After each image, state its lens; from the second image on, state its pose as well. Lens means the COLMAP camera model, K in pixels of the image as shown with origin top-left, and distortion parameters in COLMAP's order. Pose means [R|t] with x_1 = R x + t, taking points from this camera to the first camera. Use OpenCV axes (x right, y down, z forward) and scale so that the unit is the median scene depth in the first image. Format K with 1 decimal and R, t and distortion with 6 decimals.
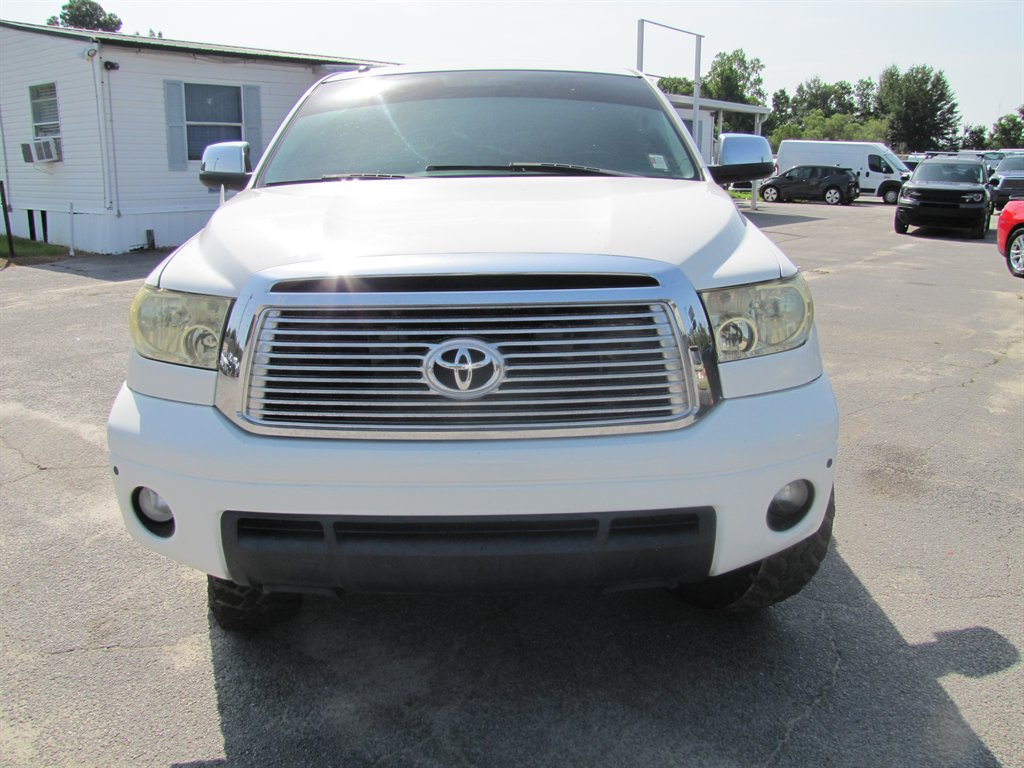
lens RADIAL K [[854.1, 0, 504.7], [0, 854.1, 373.5], [0, 0, 1]] dist [-0.184799, 0.163862]
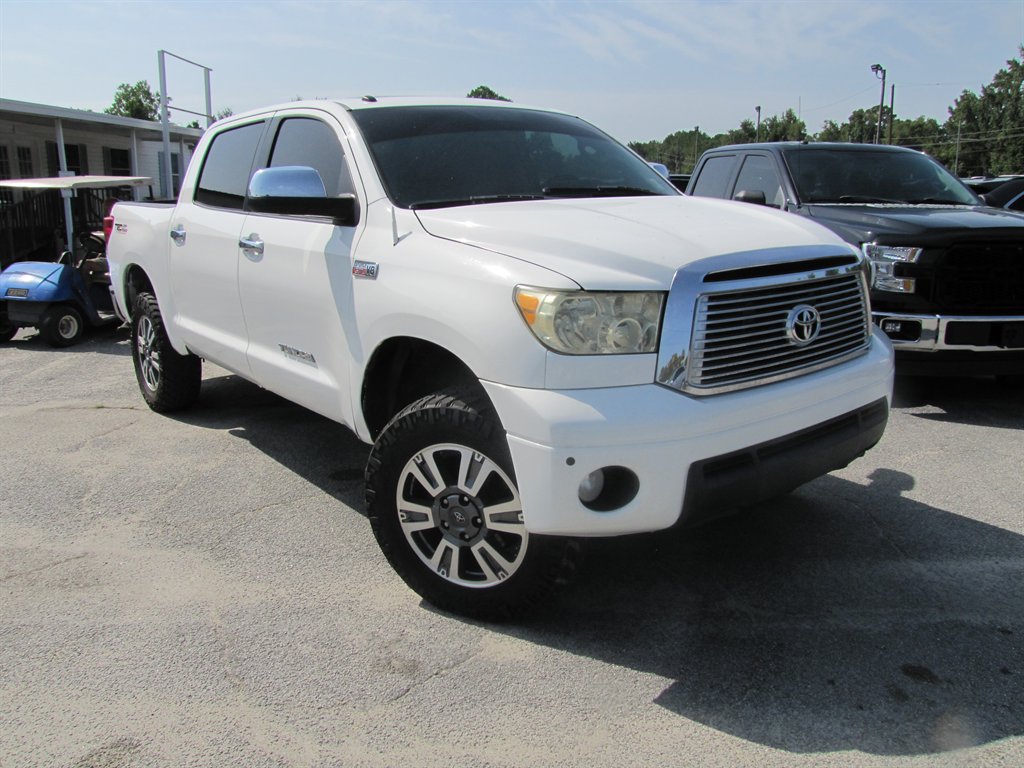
lens RADIAL K [[854.1, 0, 504.7], [0, 854.1, 373.5], [0, 0, 1]] dist [-0.184799, 0.163862]
pose [[0.784882, -0.139282, 0.603789, -1.254022], [0.161182, 0.986759, 0.018100, -0.030506], [-0.598315, 0.083114, 0.796939, 0.159976]]
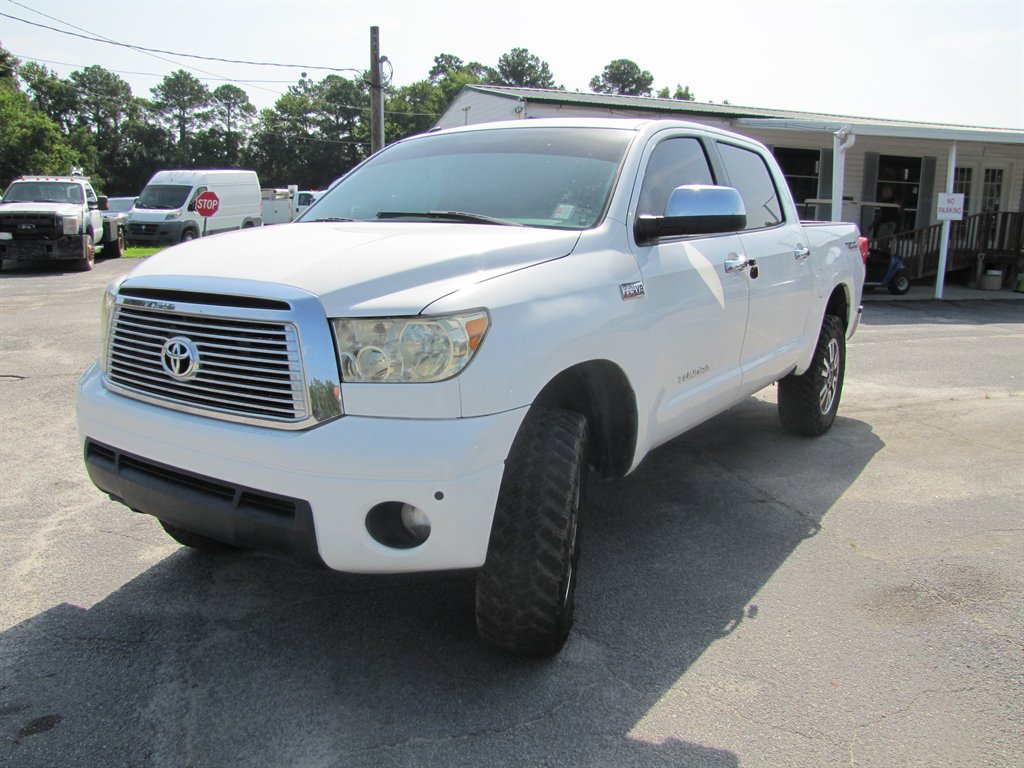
lens RADIAL K [[854.1, 0, 504.7], [0, 854.1, 373.5], [0, 0, 1]] dist [-0.184799, 0.163862]
pose [[0.827466, 0.123384, -0.547792, 1.062728], [-0.154720, 0.987895, -0.011201, -0.045117], [0.539779, 0.094023, 0.836540, 0.147992]]
